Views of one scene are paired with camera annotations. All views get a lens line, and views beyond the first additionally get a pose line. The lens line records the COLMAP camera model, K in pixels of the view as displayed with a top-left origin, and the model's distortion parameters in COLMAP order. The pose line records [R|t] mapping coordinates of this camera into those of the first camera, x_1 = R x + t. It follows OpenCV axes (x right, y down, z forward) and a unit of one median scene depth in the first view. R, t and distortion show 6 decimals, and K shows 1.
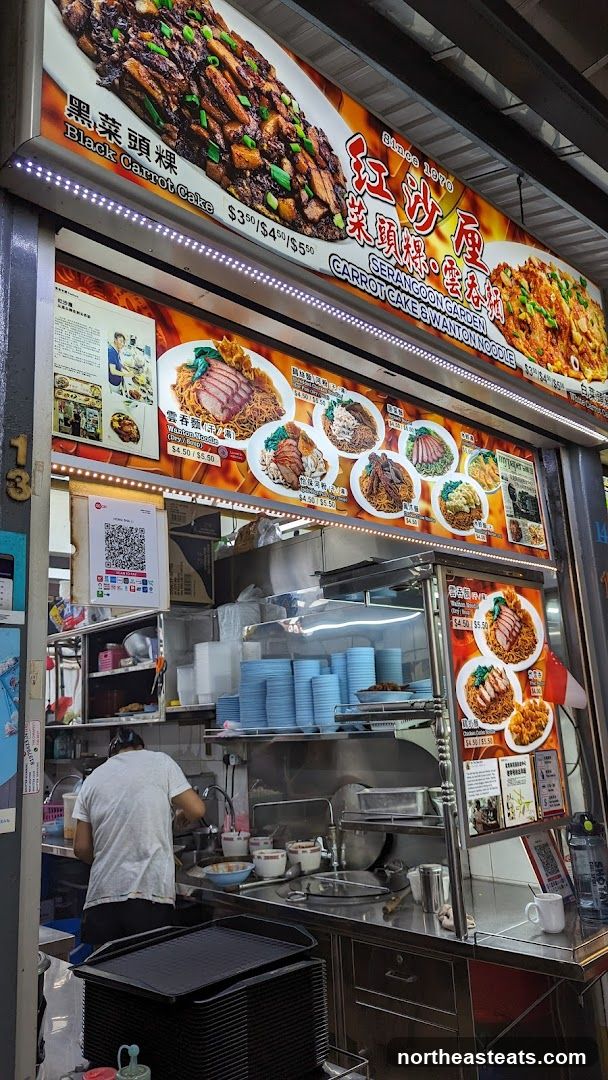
lens RADIAL K [[777.5, 0, 295.7], [0, 777.5, 536.6], [0, 0, 1]] dist [0.082446, -0.082899]
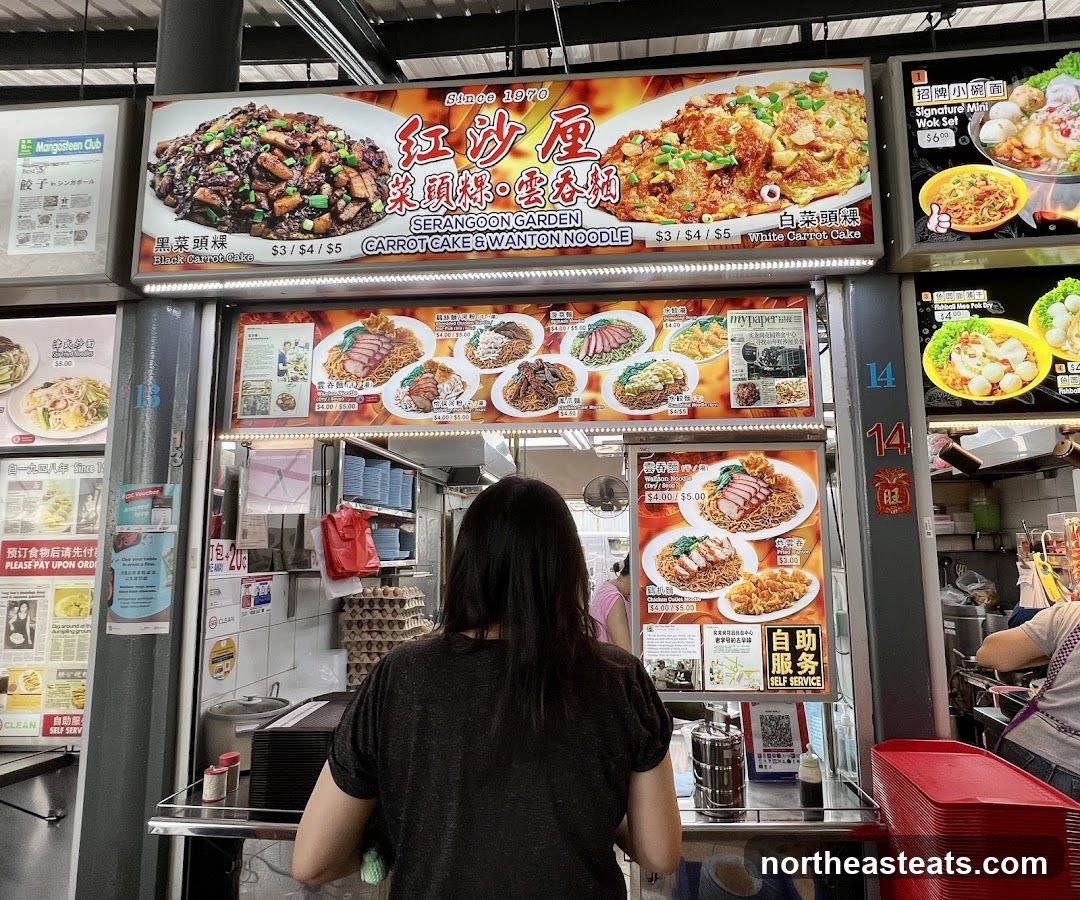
lens RADIAL K [[614.9, 0, 582.2], [0, 614.9, 481.3], [0, 0, 1]] dist [-0.006541, 0.003696]
pose [[0.677204, -0.041159, -0.734643, 0.921103], [0.146921, 0.985892, 0.080198, 0.009787], [0.720978, -0.162244, 0.673697, 0.452941]]
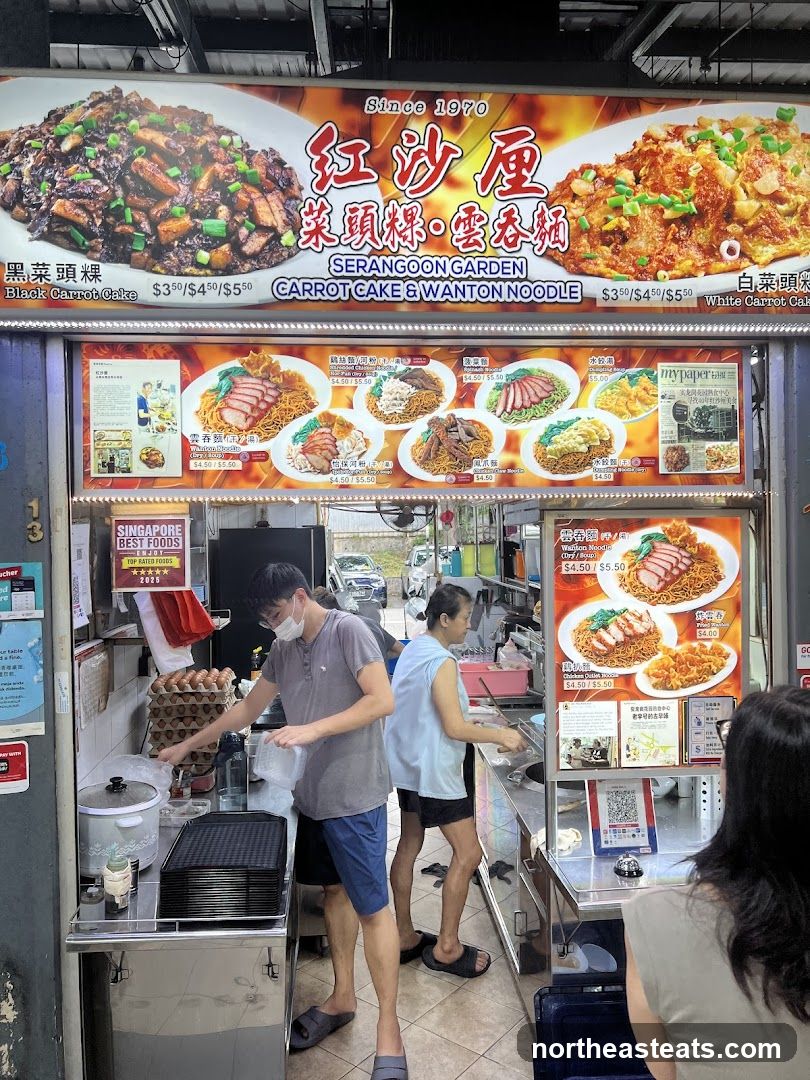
lens RADIAL K [[818.1, 0, 404.5], [0, 818.1, 556.1], [0, 0, 1]] dist [0.048493, -0.056242]
pose [[0.776477, 0.052282, -0.627974, 0.842884], [0.122125, 0.965172, 0.231361, -0.204780], [0.618199, -0.256338, 0.743049, 0.131378]]
